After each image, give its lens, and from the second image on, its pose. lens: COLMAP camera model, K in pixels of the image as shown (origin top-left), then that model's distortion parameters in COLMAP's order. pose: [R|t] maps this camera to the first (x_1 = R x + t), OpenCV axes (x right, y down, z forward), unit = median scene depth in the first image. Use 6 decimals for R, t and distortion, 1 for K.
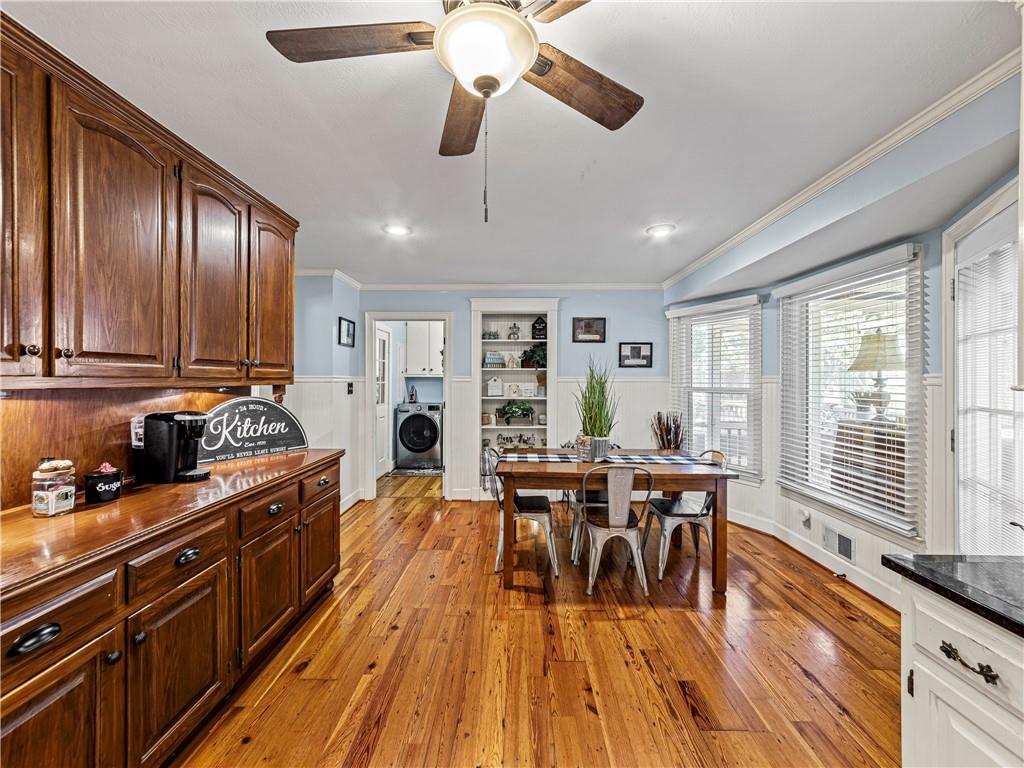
lens RADIAL K [[408.8, 0, 513.5], [0, 408.8, 379.5], [0, 0, 1]] dist [-0.001857, -0.000257]
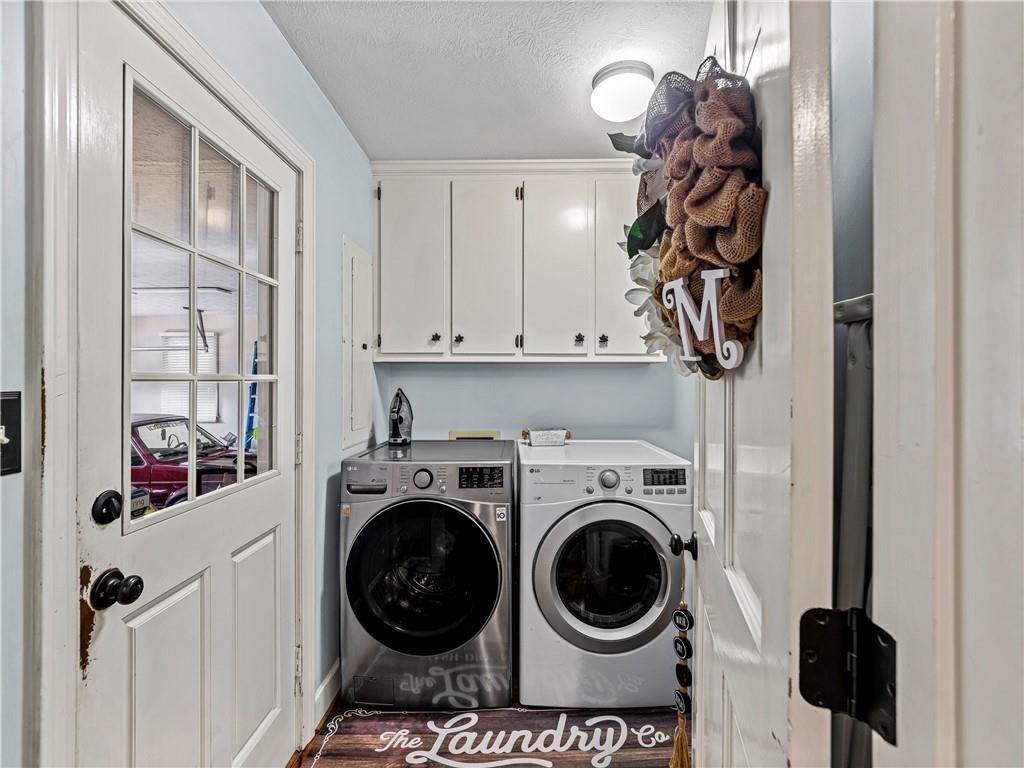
lens RADIAL K [[408.8, 0, 513.5], [0, 408.8, 379.5], [0, 0, 1]] dist [-0.001857, -0.000257]
pose [[0.999845, -0.007575, 0.015871, -0.176511], [0.007556, 0.999971, 0.001276, 0.007716], [-0.015880, -0.001156, 0.999873, 0.735367]]
